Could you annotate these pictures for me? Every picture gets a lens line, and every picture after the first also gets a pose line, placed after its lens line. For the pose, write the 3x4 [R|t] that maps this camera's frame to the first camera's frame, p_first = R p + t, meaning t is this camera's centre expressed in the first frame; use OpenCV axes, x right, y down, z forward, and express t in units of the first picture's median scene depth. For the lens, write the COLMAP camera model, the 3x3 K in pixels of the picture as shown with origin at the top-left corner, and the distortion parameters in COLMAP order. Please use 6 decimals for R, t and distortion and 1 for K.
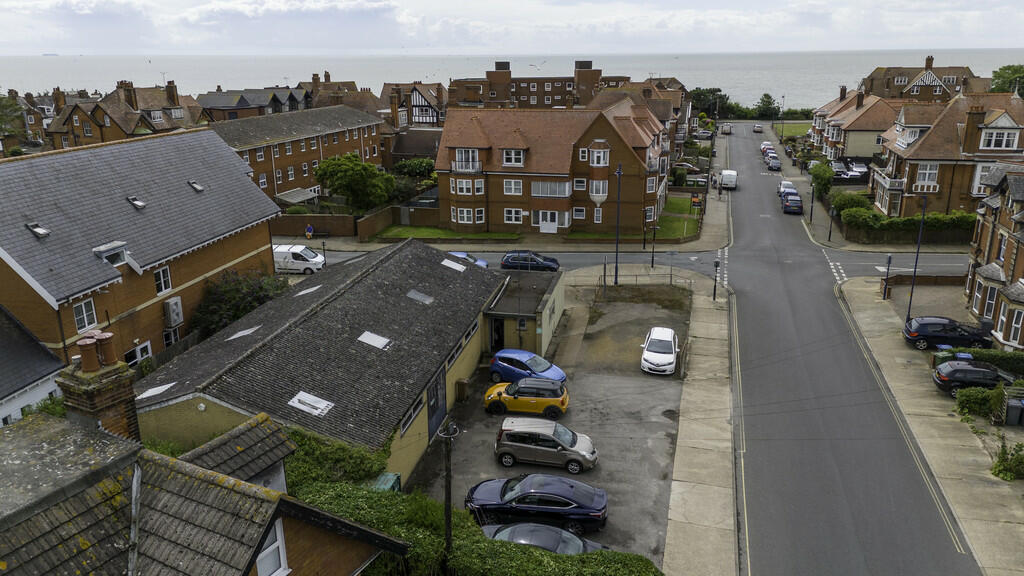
lens RADIAL K [[759.5, 0, 512.0], [0, 759.5, 288.0], [0, 0, 1]] dist [0.040030, -0.003179]
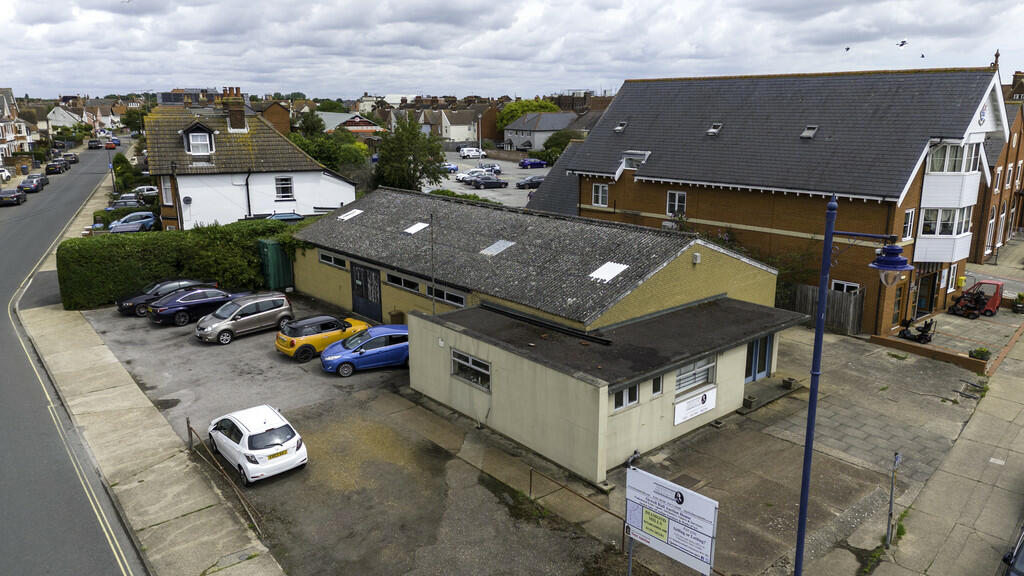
lens RADIAL K [[750.6, 0, 515.3], [0, 750.6, 287.6], [0, 0, 1]] dist [0.083459, -0.088870]
pose [[-0.612437, 0.198820, -0.765109, 0.381032], [-0.226762, 0.882997, 0.410968, -0.221397], [0.757298, 0.425190, -0.495695, 1.099036]]
